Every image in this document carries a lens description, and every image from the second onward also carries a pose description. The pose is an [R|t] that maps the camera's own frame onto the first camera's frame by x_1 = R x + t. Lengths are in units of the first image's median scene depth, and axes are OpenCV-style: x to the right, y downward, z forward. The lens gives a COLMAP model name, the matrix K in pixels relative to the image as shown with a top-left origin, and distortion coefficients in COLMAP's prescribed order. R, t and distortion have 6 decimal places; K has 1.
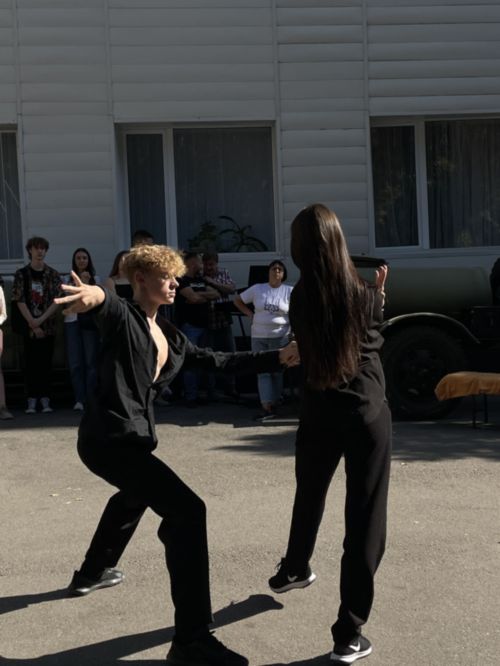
lens RADIAL K [[1039.3, 0, 226.1], [0, 1039.3, 300.9], [0, 0, 1]] dist [0.157262, 0.000000]
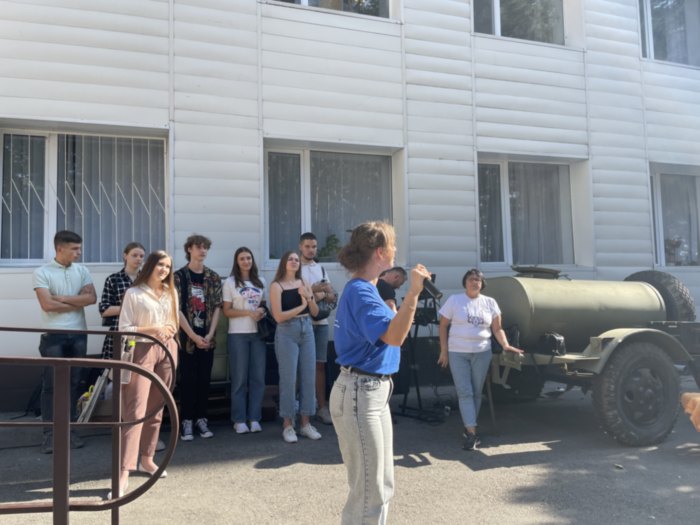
lens RADIAL K [[535.9, 0, 354.0], [0, 535.9, 266.7], [0, 0, 1]] dist [0.062323, -0.080362]
pose [[0.978825, 0.028231, 0.202742, -0.139632], [-0.016867, 0.998199, -0.057565, -0.009695], [-0.204002, 0.052926, 0.977539, 0.508438]]
